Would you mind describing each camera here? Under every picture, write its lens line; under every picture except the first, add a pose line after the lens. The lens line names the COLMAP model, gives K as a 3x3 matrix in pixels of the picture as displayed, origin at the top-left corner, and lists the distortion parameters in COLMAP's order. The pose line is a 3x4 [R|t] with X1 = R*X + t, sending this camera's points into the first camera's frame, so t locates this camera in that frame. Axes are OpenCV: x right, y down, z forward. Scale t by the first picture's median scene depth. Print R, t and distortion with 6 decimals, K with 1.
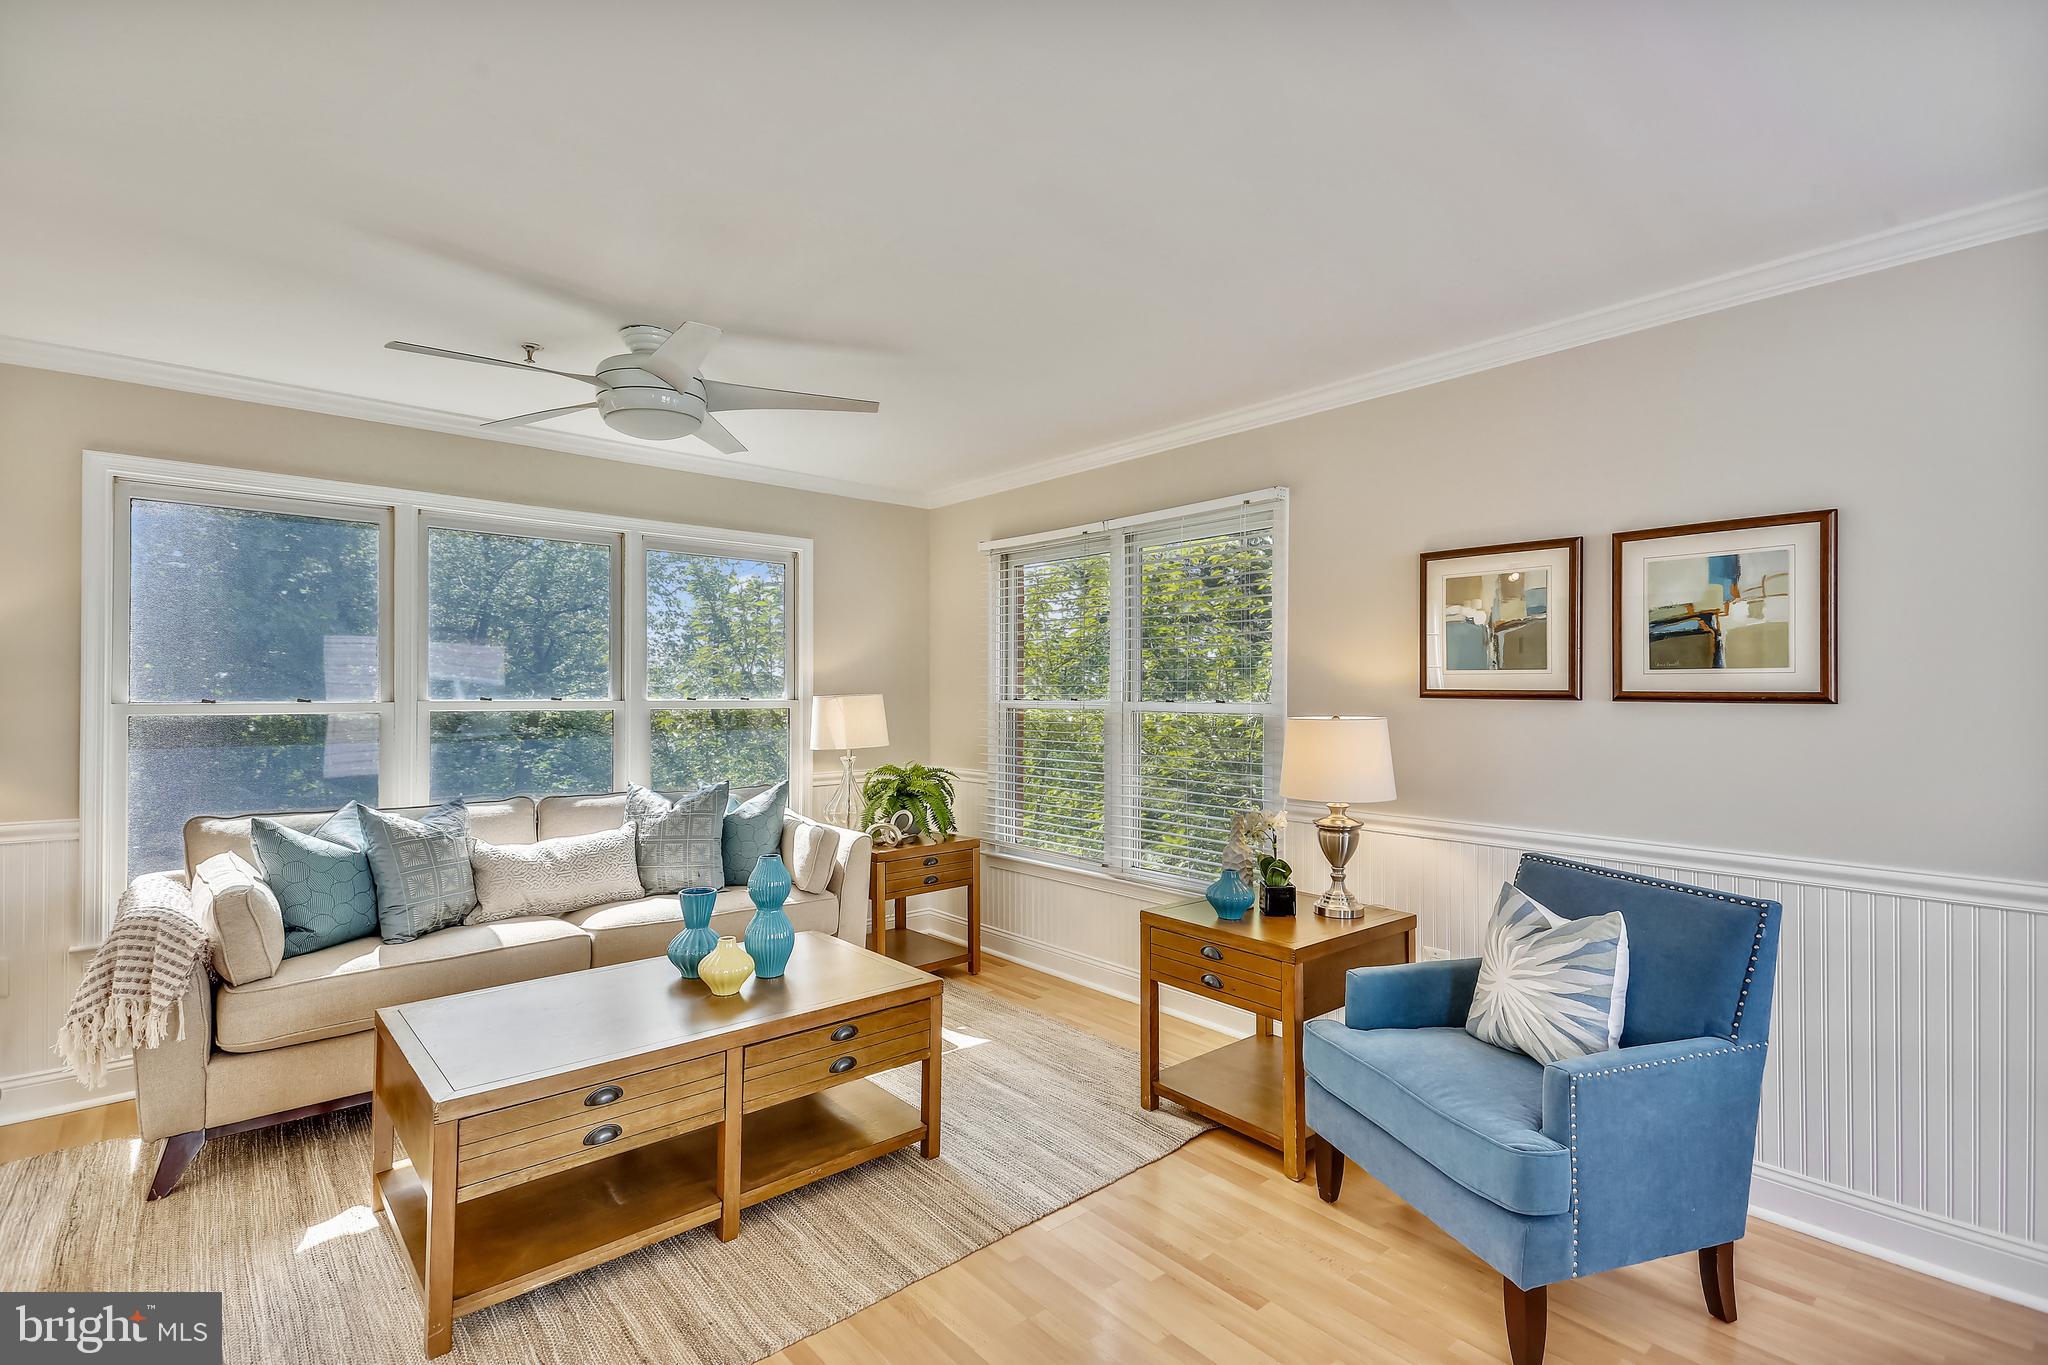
lens RADIAL K [[917.2, 0, 1020.4], [0, 917.2, 686.1], [0, 0, 1]] dist [0.021174, -0.001248]
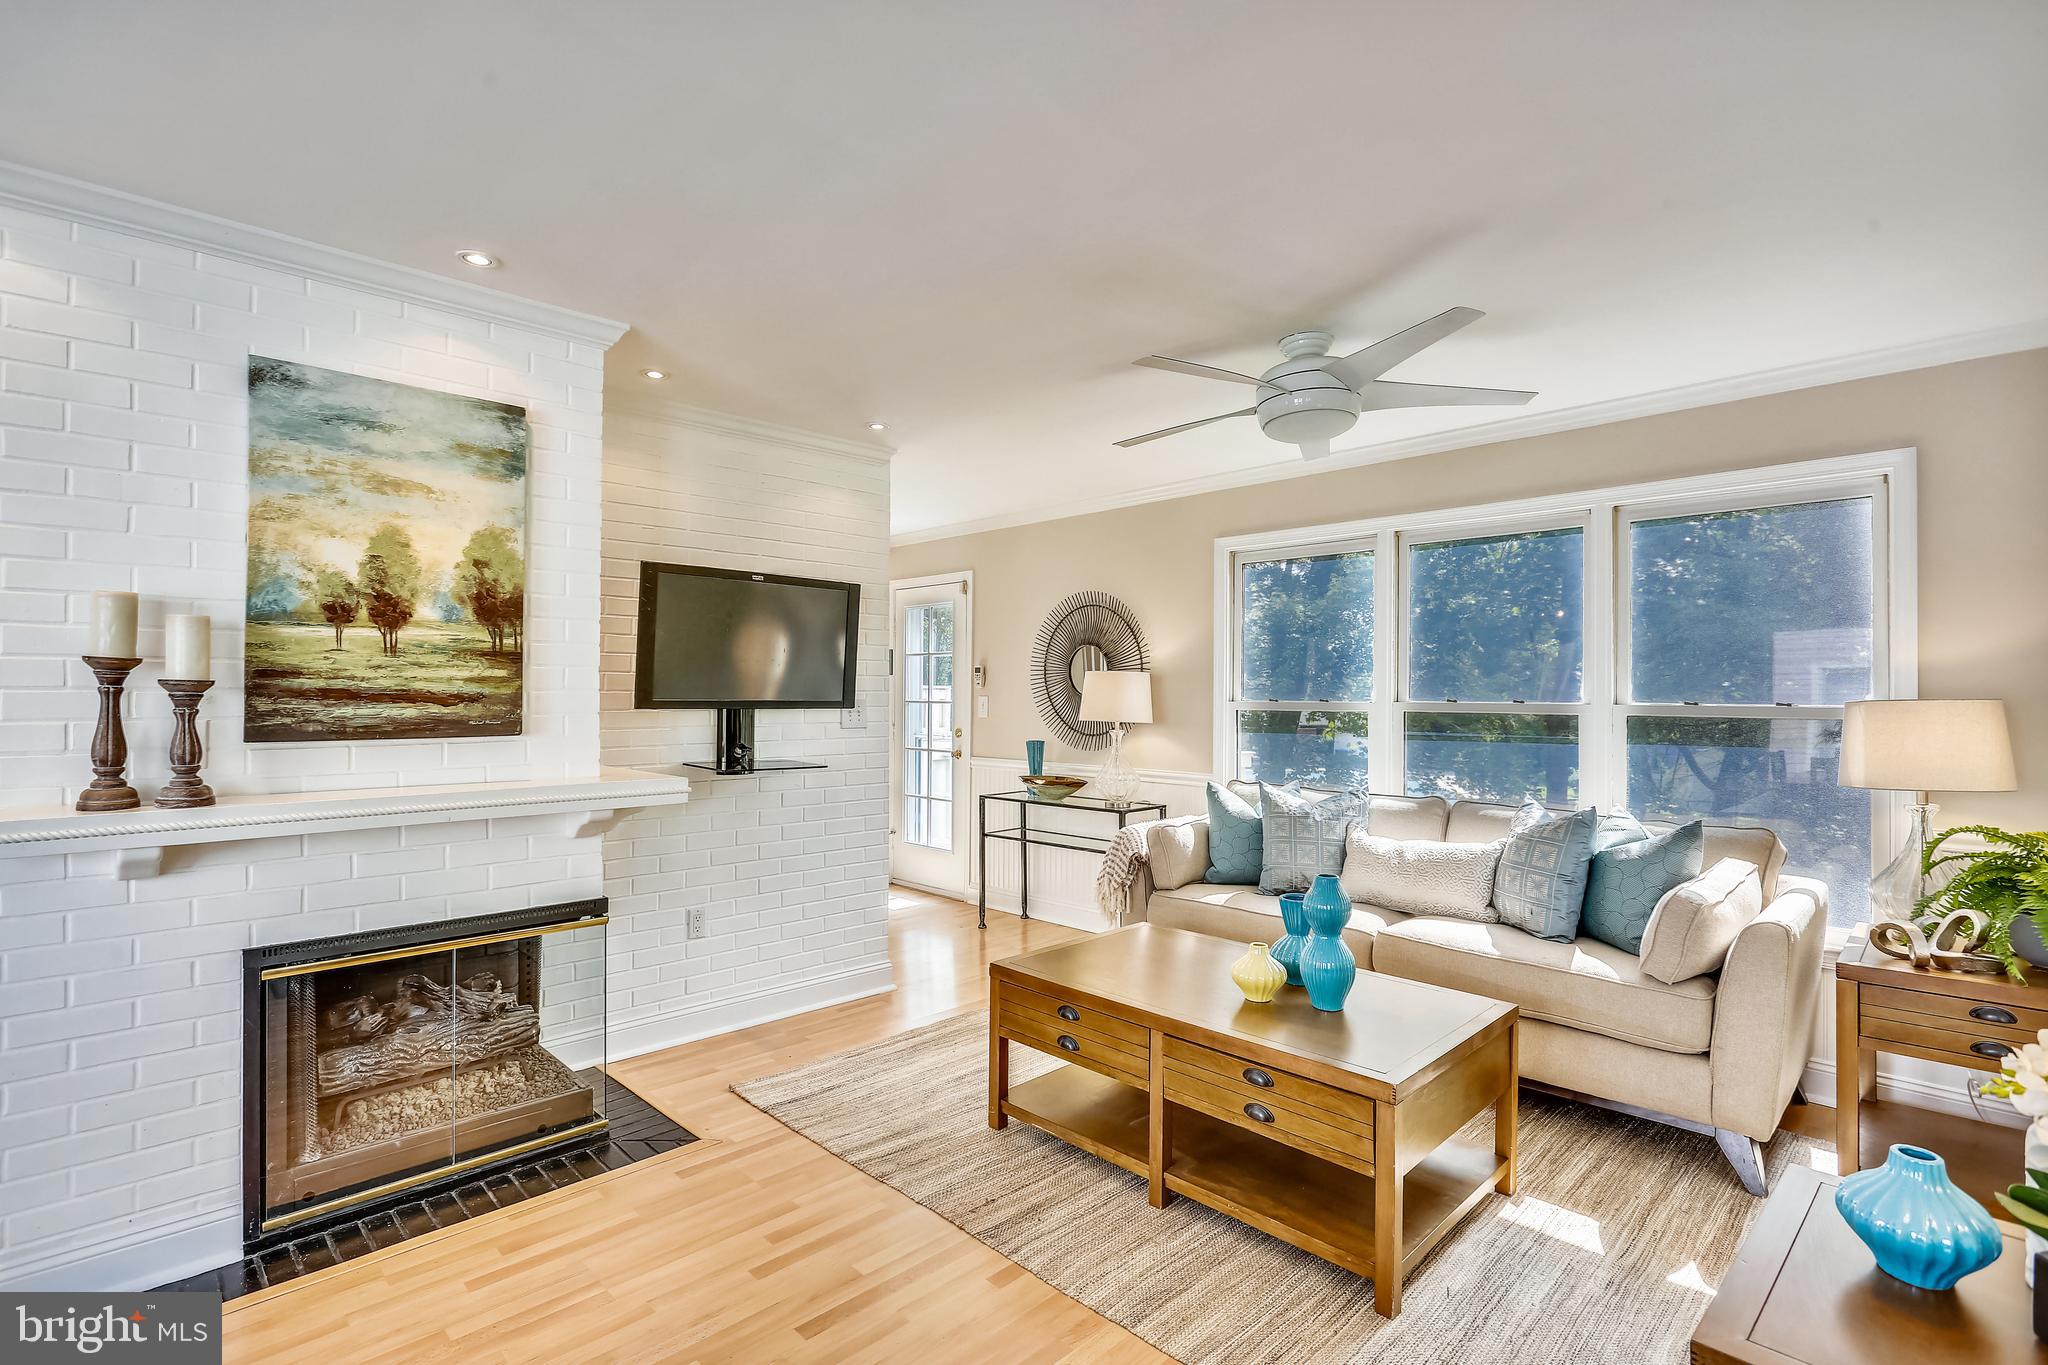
lens RADIAL K [[969.0, 0, 1040.9], [0, 969.0, 681.9], [0, 0, 1]] dist [-0.012566, 0.001030]
pose [[0.082195, -0.012318, -0.996540, 0.587875], [0.003642, 0.999921, -0.012059, 0.005603], [0.996610, -0.002638, 0.082233, 0.581083]]
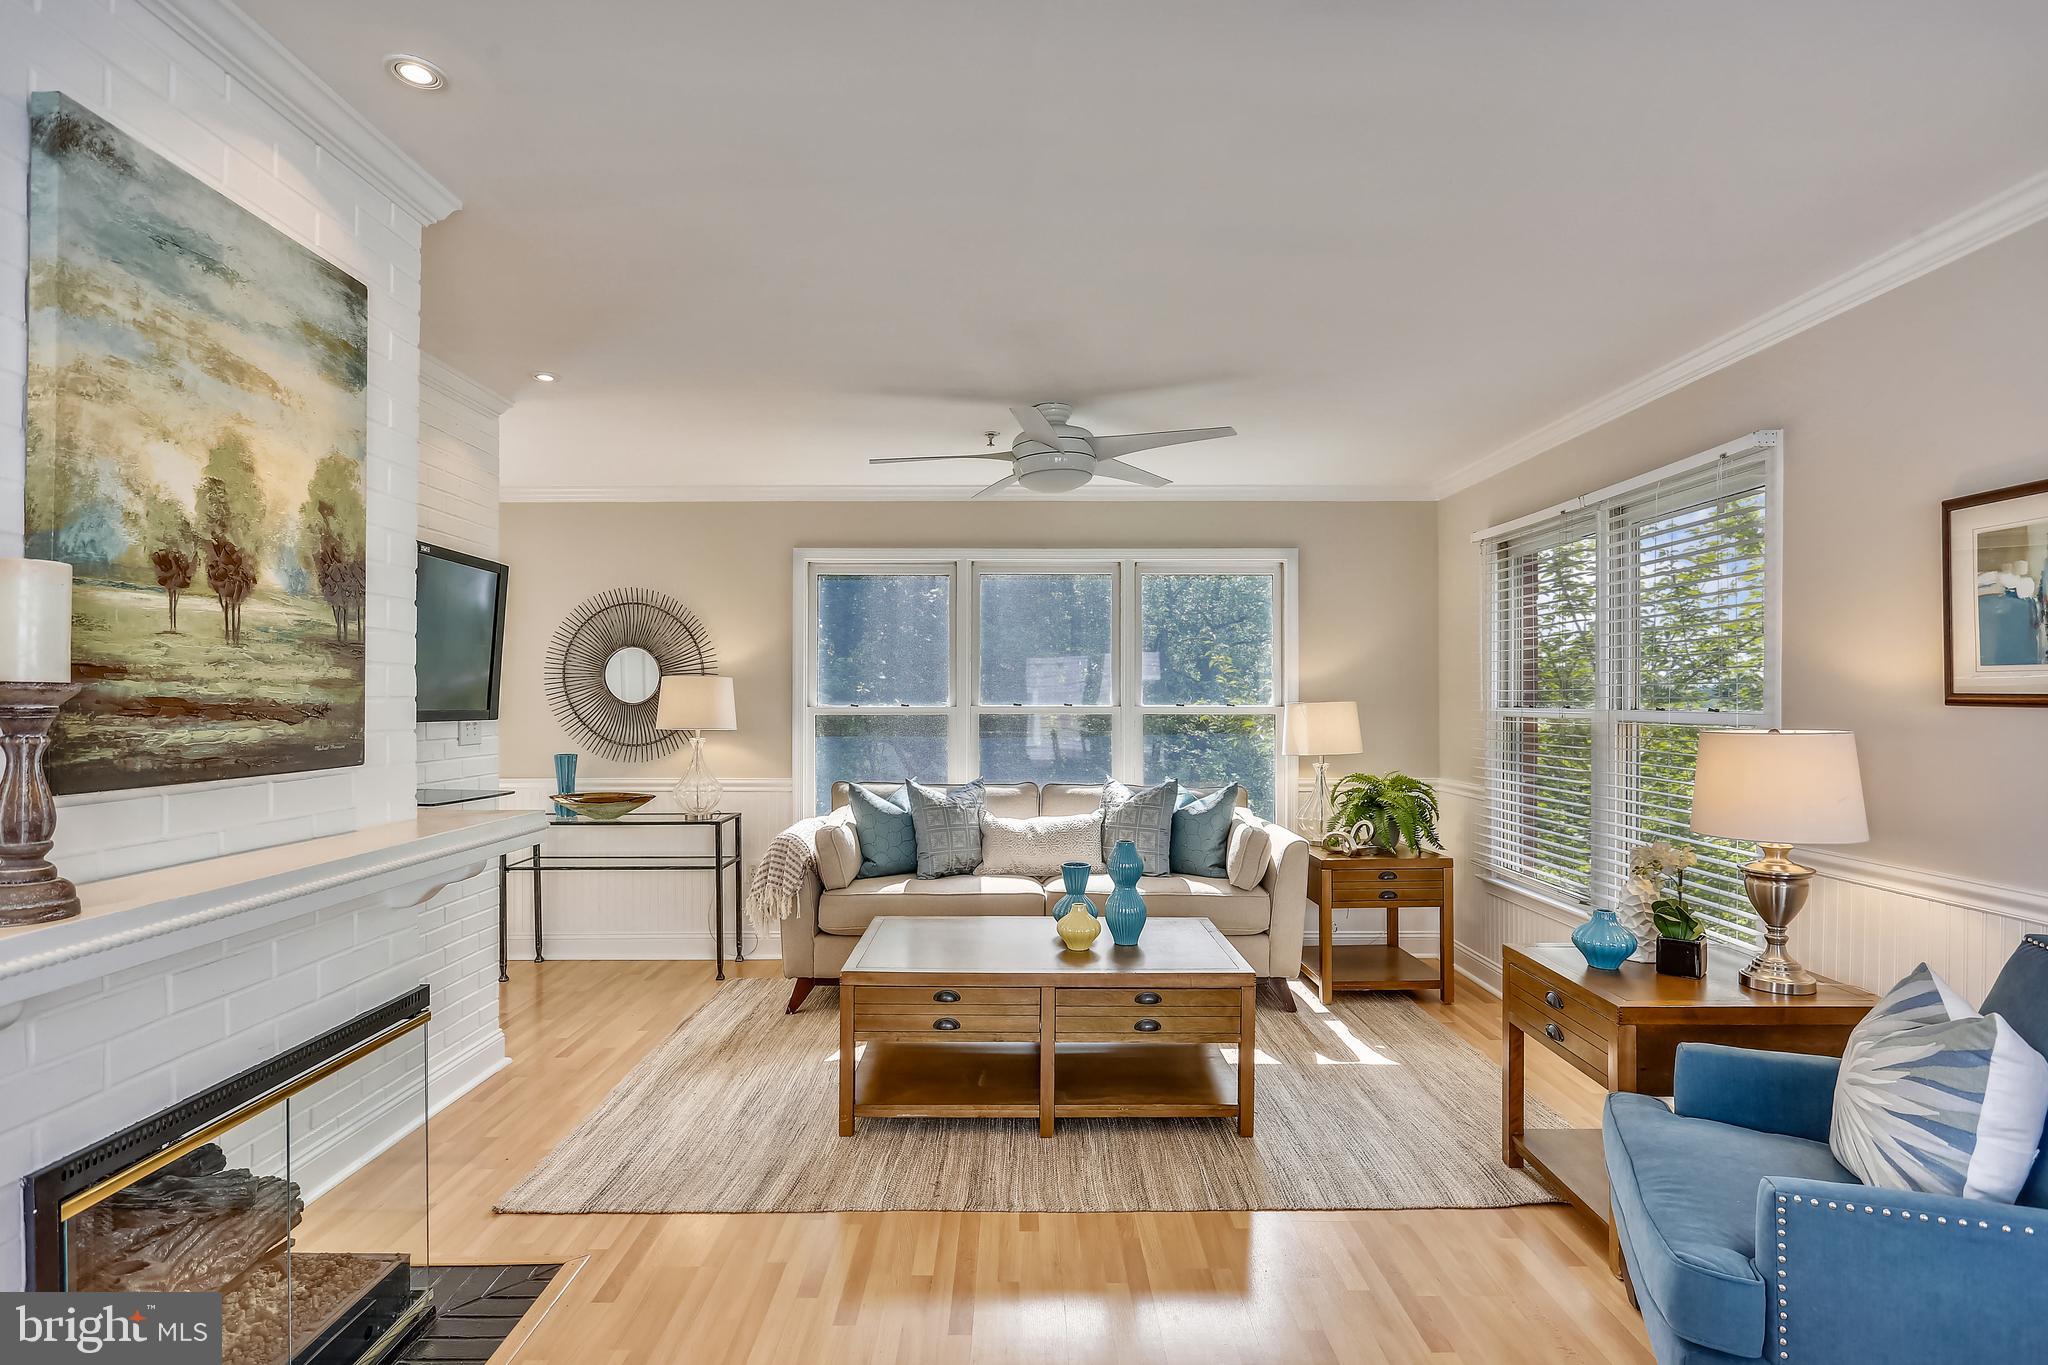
lens RADIAL K [[969.0, 0, 1050.6], [0, 969.0, 692.7], [0, 0, 1]] dist [-0.012566, 0.001030]
pose [[0.772990, -0.005227, -0.634397, 0.387725], [0.005382, 0.999984, -0.001682, 0.000453], [0.634395, -0.002114, 0.773006, -0.001200]]
